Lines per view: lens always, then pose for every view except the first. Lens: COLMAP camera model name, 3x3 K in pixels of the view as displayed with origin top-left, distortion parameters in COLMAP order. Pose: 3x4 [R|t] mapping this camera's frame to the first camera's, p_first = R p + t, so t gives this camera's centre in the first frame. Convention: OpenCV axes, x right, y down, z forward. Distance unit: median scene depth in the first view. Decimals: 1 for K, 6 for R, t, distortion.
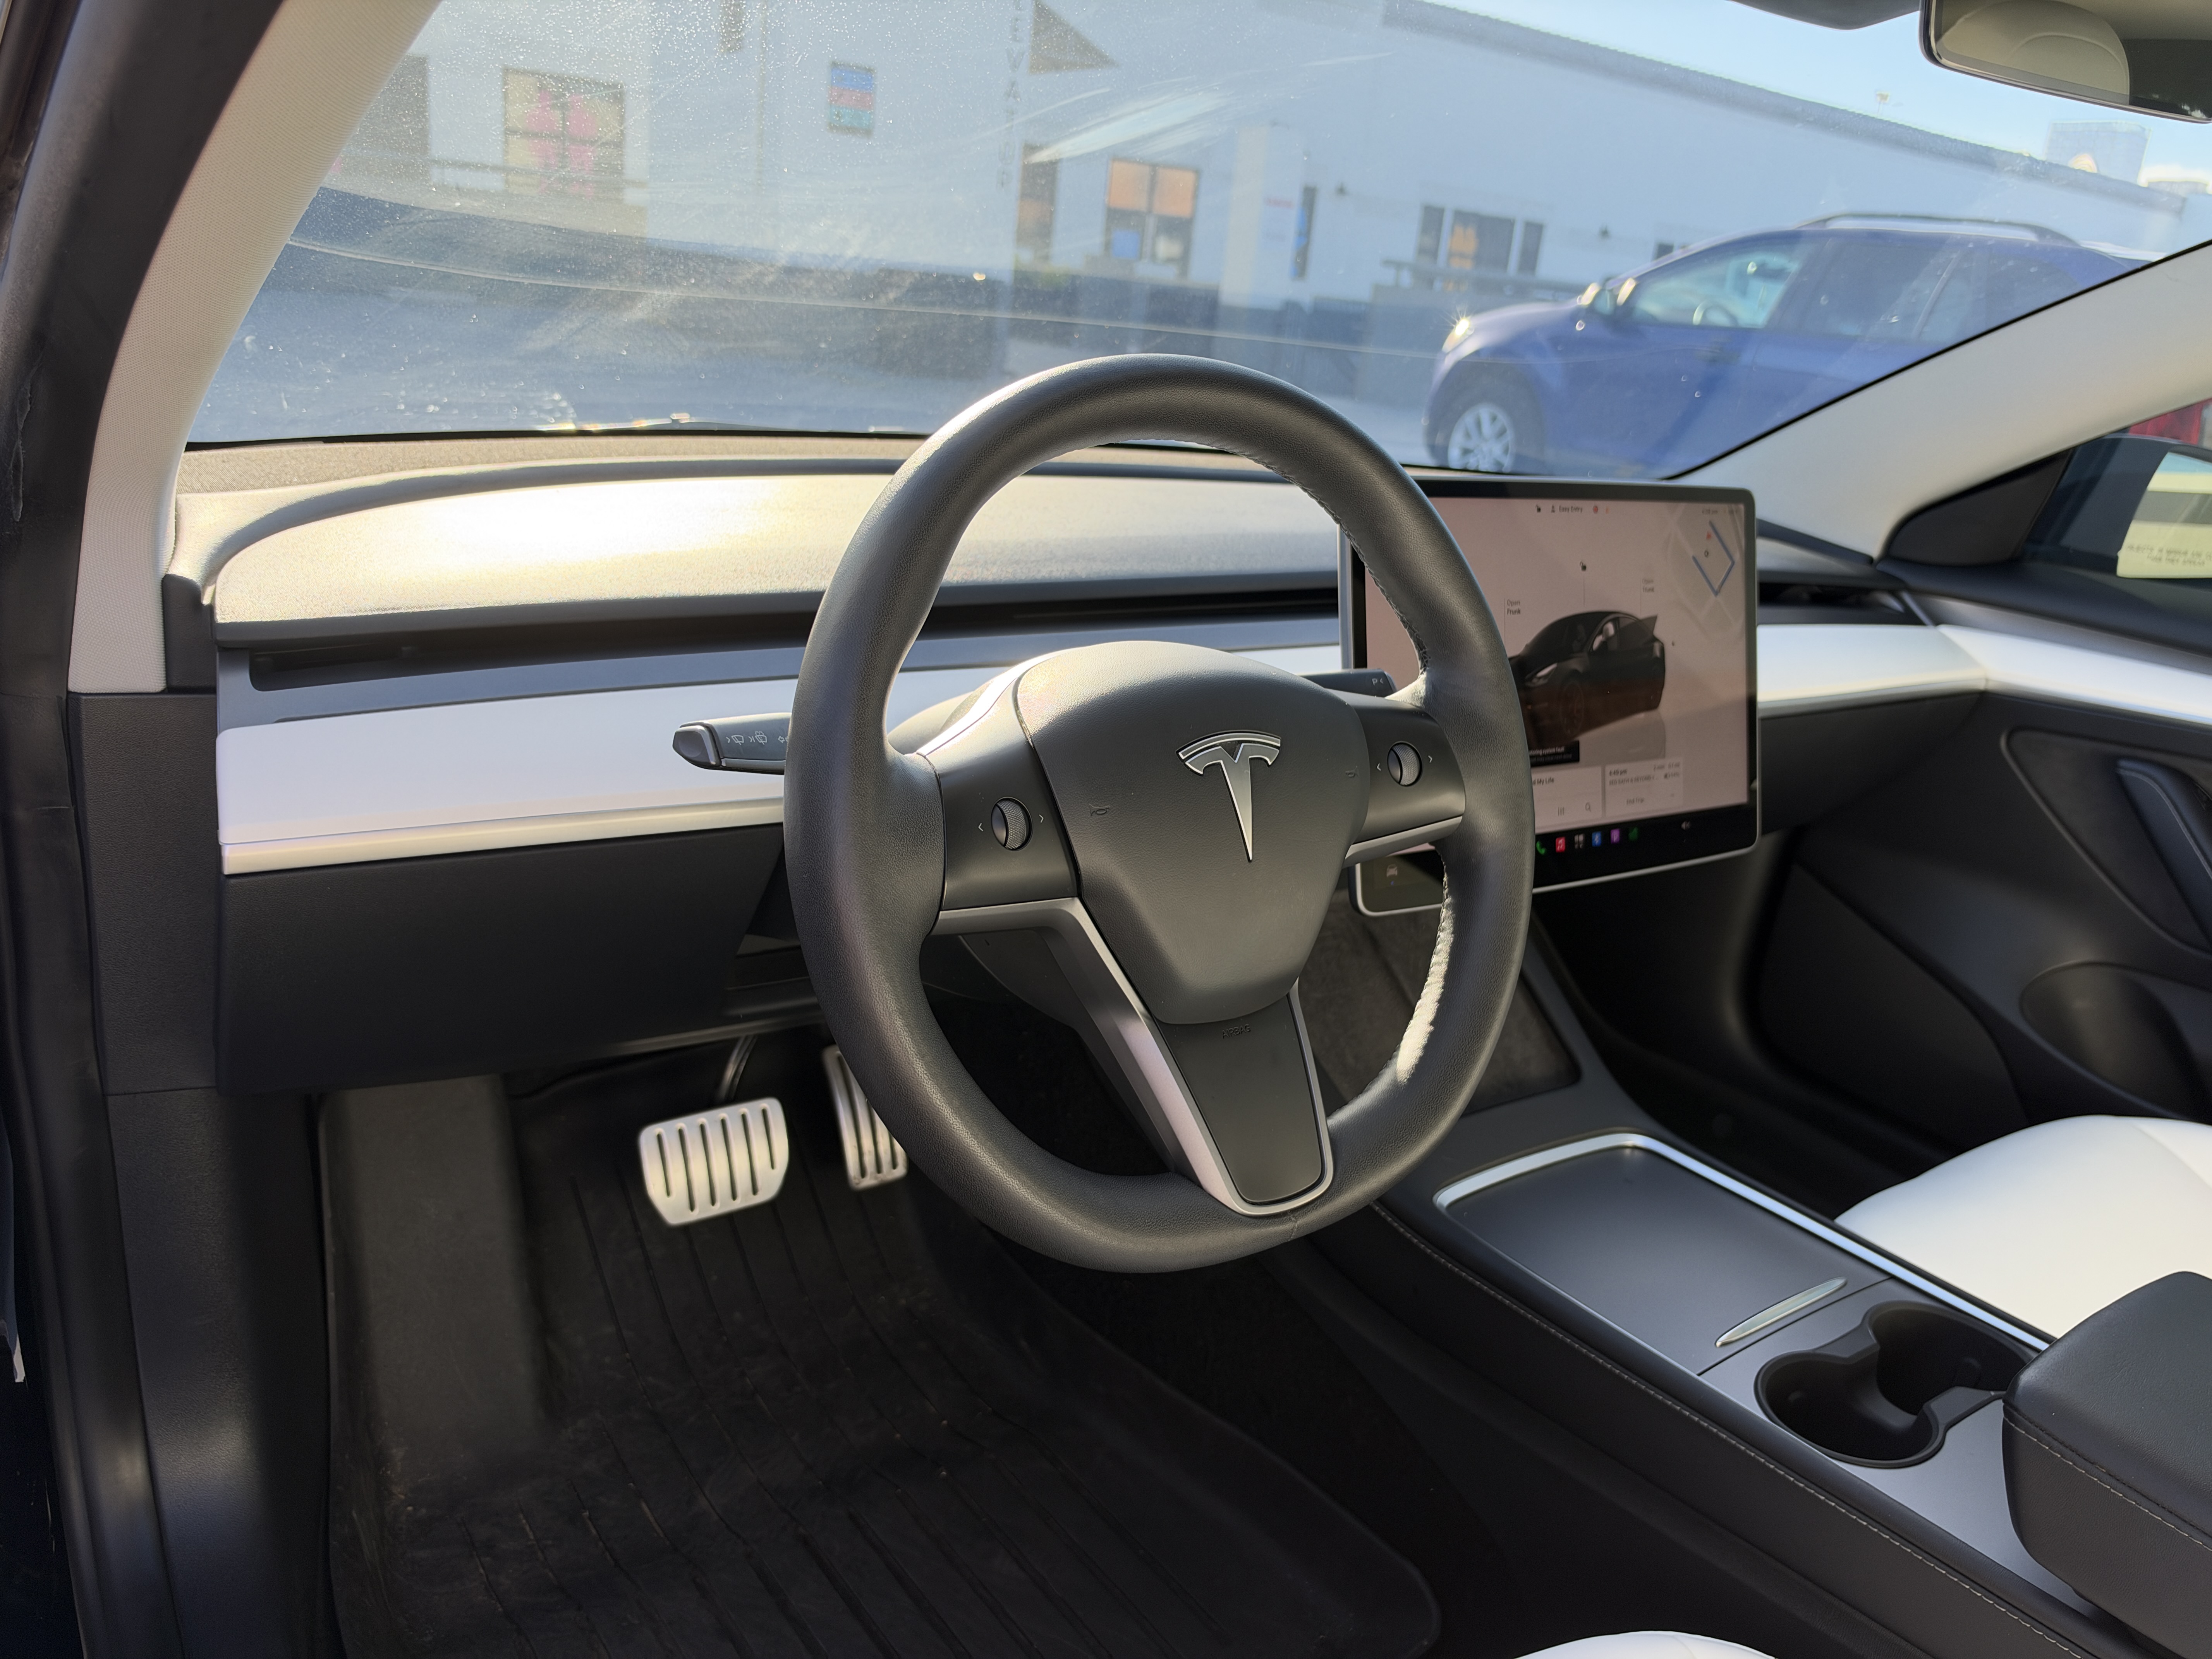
lens RADIAL K [[1594.9, 0, 1114.2], [0, 1594.9, 829.3], [0, 0, 1]] dist [0.001010, -0.025424]
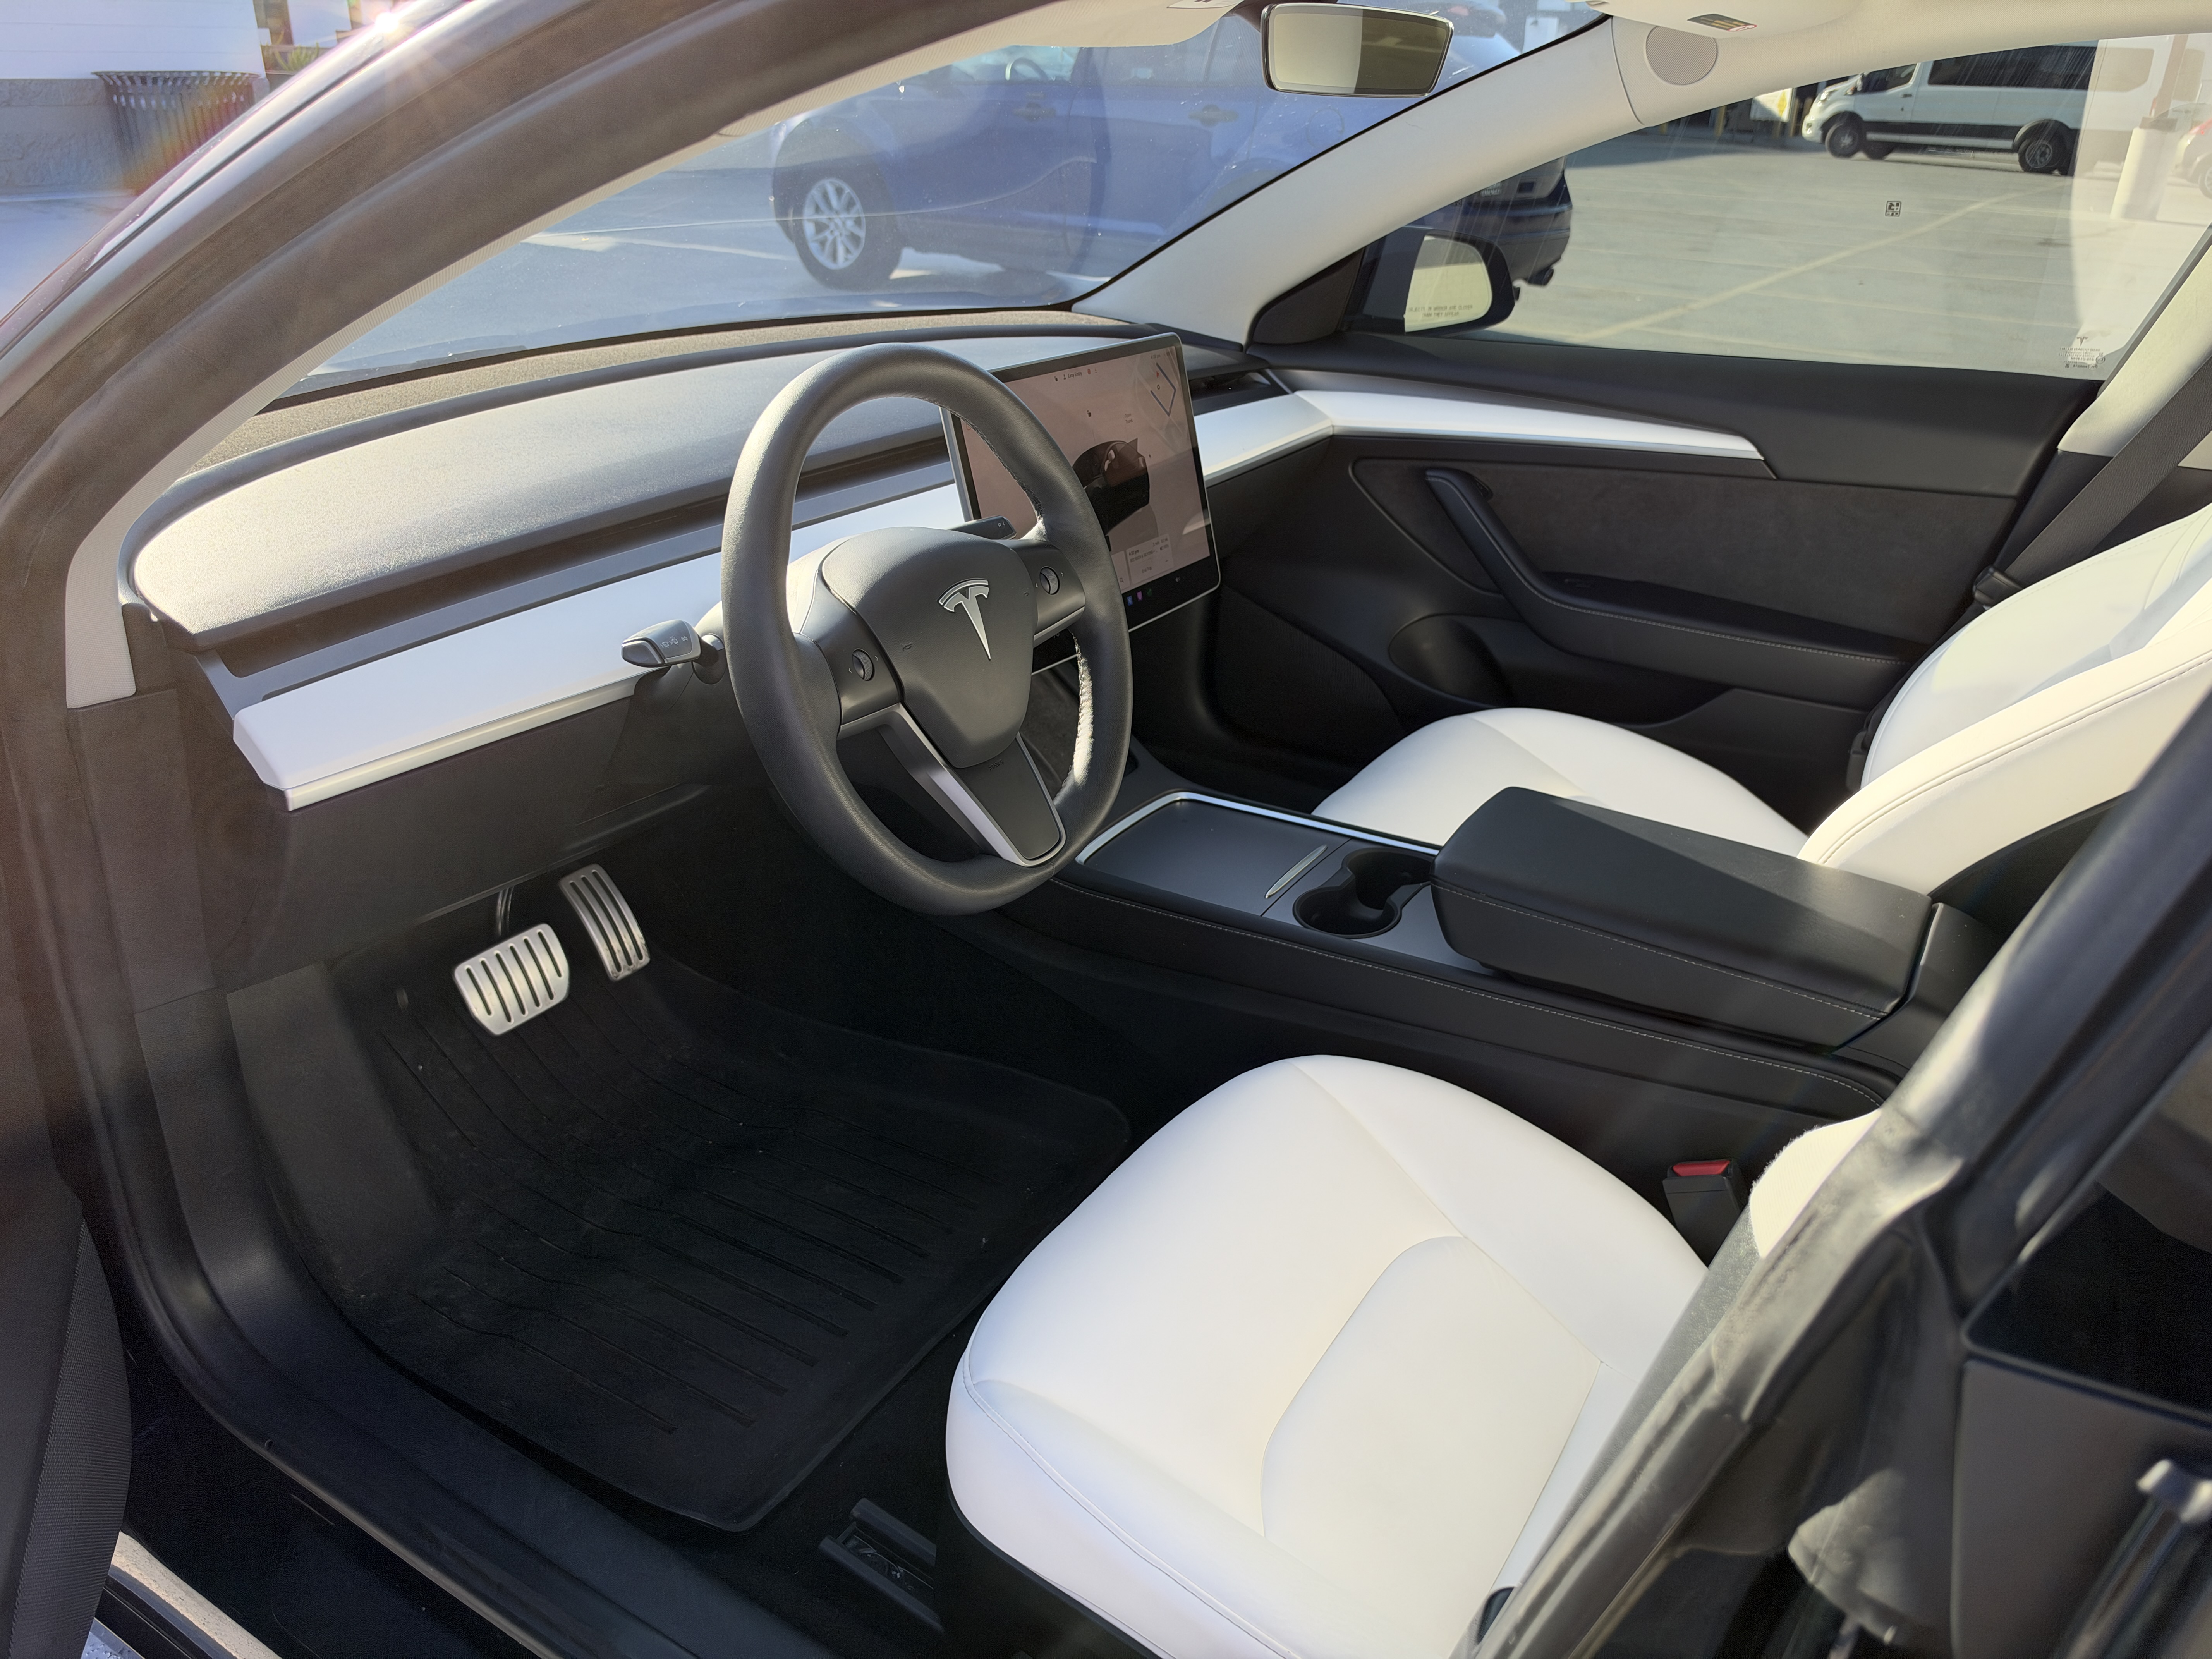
lens RADIAL K [[1594.9, 0, 1085.7], [0, 1594.9, 825.4], [0, 0, 1]] dist [0.001010, -0.025424]
pose [[0.921443, -0.228865, 0.313949, -0.237089], [0.183537, 0.968646, 0.167450, -0.044368], [-0.342429, -0.096674, 0.934557, -0.368788]]
